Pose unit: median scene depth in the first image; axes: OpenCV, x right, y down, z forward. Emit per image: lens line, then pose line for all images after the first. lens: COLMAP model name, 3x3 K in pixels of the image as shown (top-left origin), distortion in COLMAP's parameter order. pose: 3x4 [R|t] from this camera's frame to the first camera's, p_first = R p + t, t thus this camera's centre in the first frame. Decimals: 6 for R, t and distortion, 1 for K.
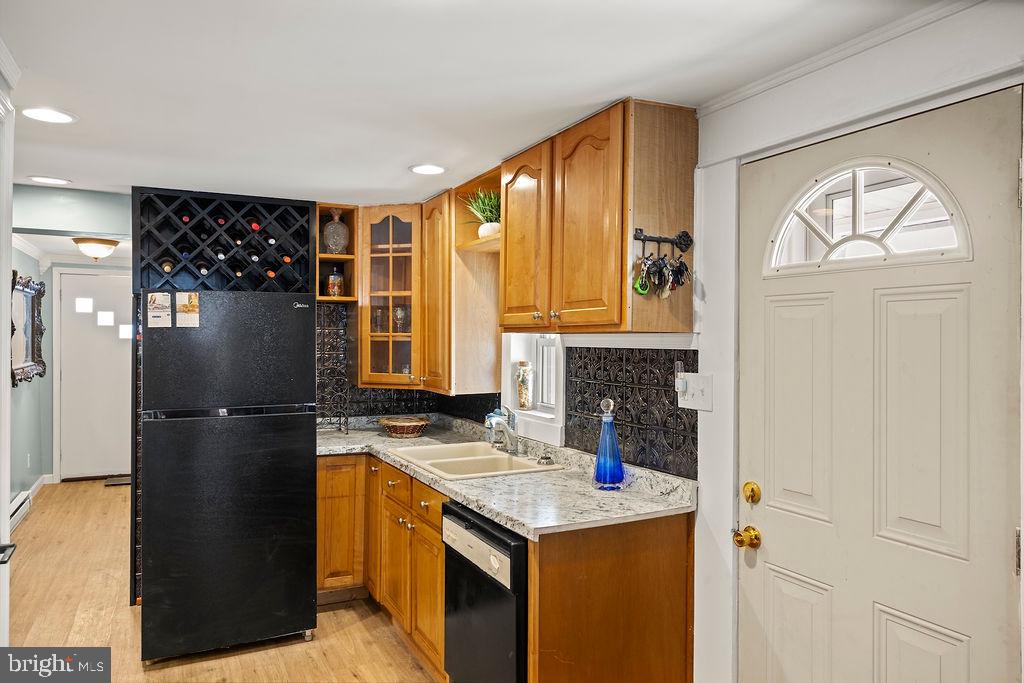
lens RADIAL K [[686.6, 0, 517.7], [0, 686.6, 347.5], [0, 0, 1]] dist [-0.002183, 0.007756]
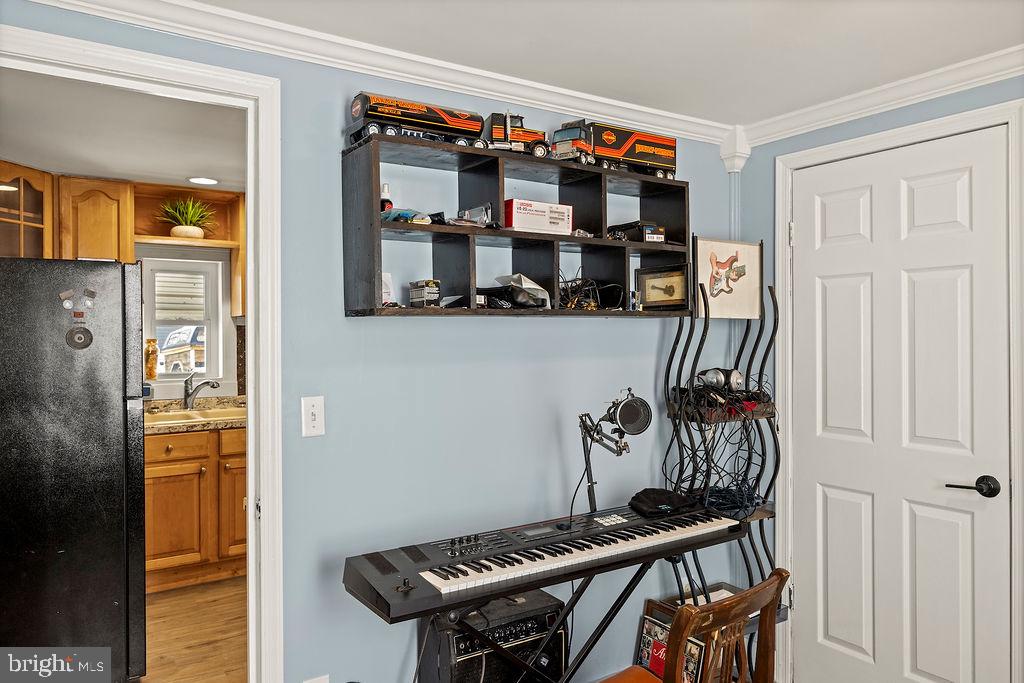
lens RADIAL K [[686.6, 0, 508.1], [0, 686.6, 341.3], [0, 0, 1]] dist [-0.002183, 0.007756]
pose [[-0.124236, -0.013501, 0.992161, -1.832545], [0.016934, 0.999733, 0.015725, 0.024025], [-0.992108, 0.018755, -0.123974, 0.792384]]
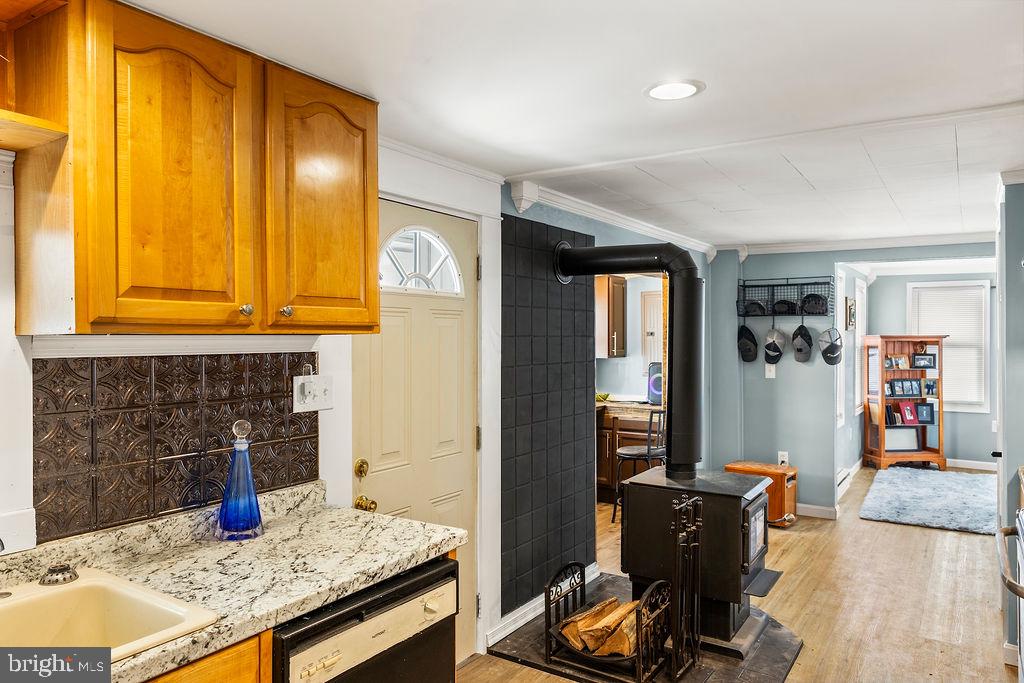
lens RADIAL K [[686.6, 0, 511.3], [0, 686.6, 342.4], [0, 0, 1]] dist [-0.002183, 0.007756]
pose [[-0.485932, -0.009955, 0.873940, -0.745598], [0.011475, 0.999776, 0.017769, -0.024415], [-0.873921, 0.018663, -0.485709, 1.199192]]
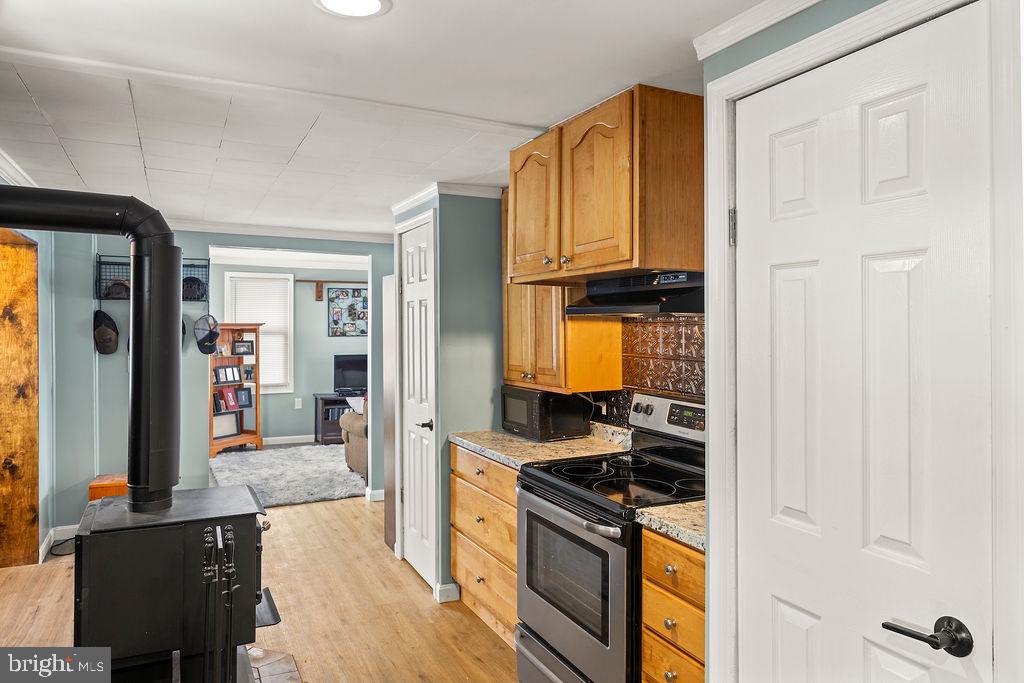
lens RADIAL K [[686.6, 0, 506.6], [0, 686.6, 327.4], [0, 0, 1]] dist [-0.002183, 0.007756]
pose [[-0.999493, -0.002620, 0.031730, -0.252614], [-0.002055, 0.999839, 0.017810, -0.019842], [-0.031772, 0.017736, -0.999338, 1.264499]]
